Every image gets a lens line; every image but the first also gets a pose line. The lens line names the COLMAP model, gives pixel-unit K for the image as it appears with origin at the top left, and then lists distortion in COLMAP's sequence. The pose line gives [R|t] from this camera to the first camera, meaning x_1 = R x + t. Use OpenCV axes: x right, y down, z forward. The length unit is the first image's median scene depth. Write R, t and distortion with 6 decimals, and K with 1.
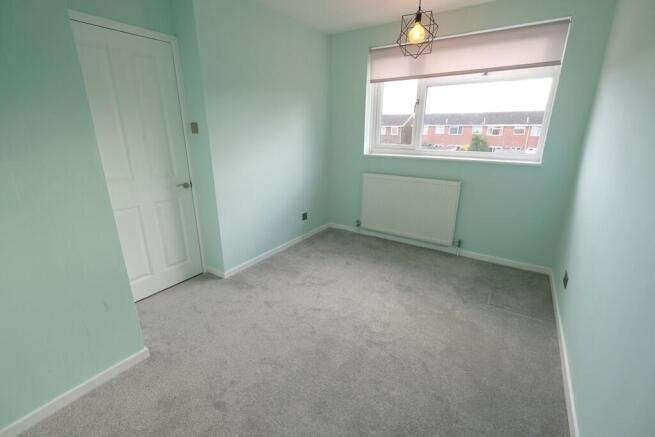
lens RADIAL K [[285.0, 0, 326.9], [0, 285.0, 216.2], [0, 0, 1]] dist [-0.003972, 0.000387]
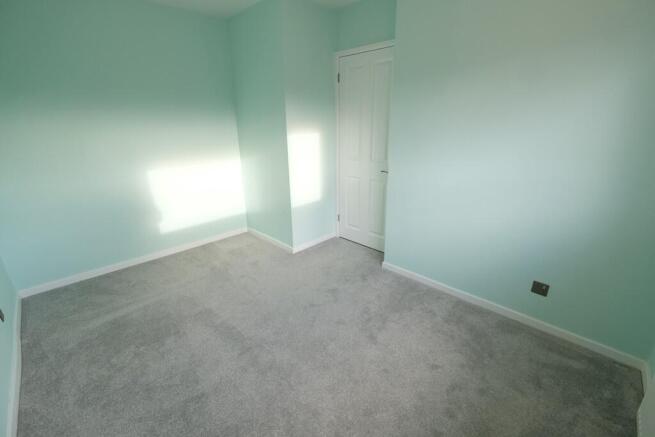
lens RADIAL K [[285.0, 0, 326.9], [0, 285.0, 216.2], [0, 0, 1]] dist [-0.003972, 0.000387]
pose [[-0.180426, 0.313921, -0.932148, 0.522020], [-0.282977, 0.891066, 0.354859, -0.228574], [0.942003, 0.327802, -0.071939, 0.721024]]
